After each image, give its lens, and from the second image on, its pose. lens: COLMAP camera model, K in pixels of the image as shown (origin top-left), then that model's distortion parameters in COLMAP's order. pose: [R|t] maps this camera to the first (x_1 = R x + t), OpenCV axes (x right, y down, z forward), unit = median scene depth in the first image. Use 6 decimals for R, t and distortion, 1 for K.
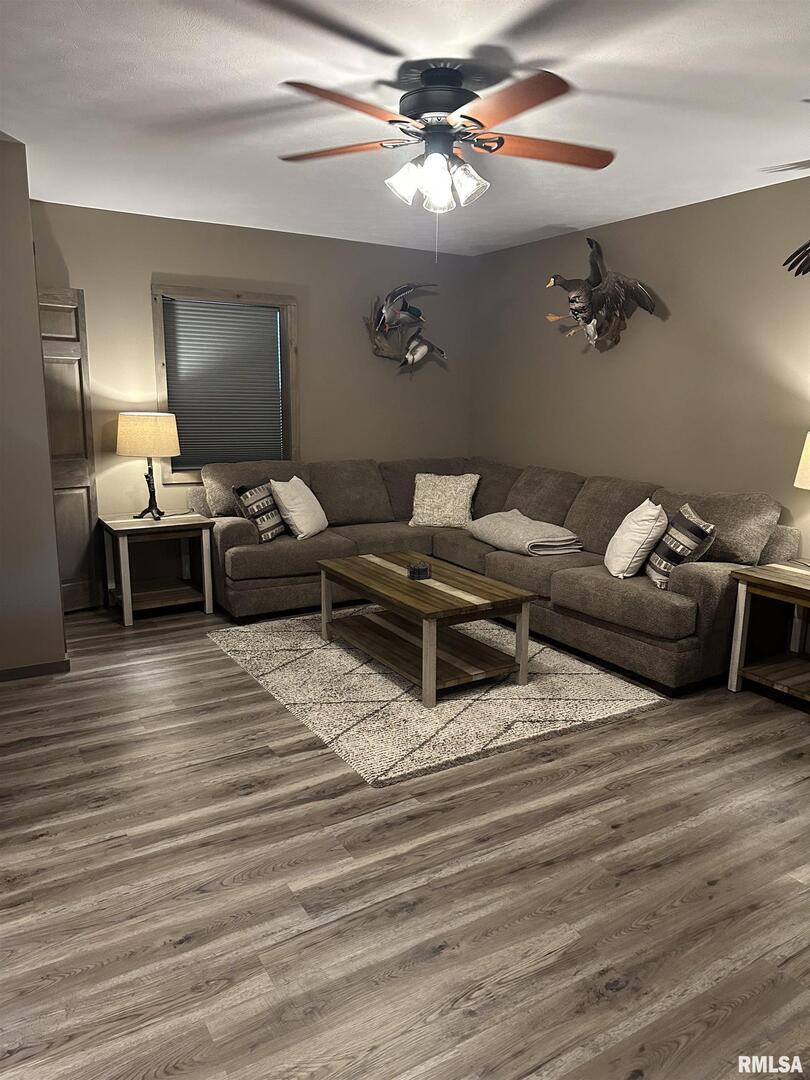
lens RADIAL K [[755.7, 0, 407.7], [0, 755.7, 544.2], [0, 0, 1]] dist [0.052275, -0.071346]
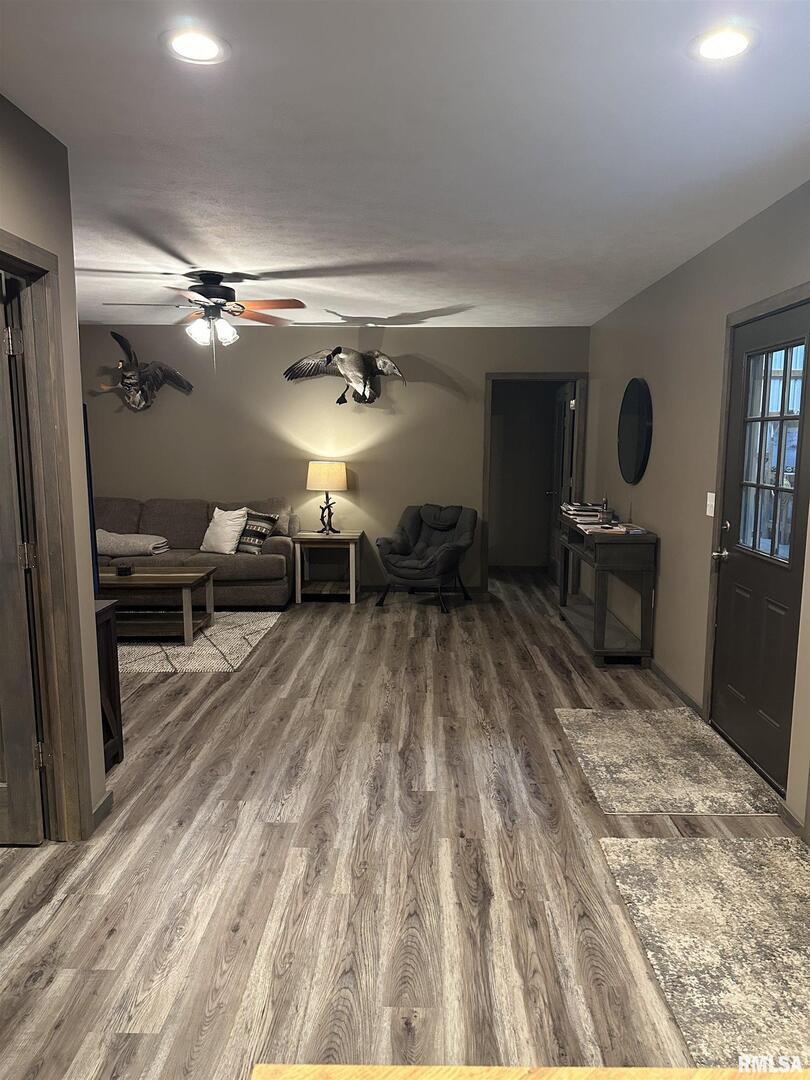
lens RADIAL K [[755.7, 0, 413.4], [0, 755.7, 544.0], [0, 0, 1]] dist [0.052275, -0.071346]
pose [[0.530713, -0.132844, 0.837076, -0.927631], [0.172024, 0.983967, 0.047091, 0.013820], [-0.829910, 0.119005, 0.545056, -0.239554]]
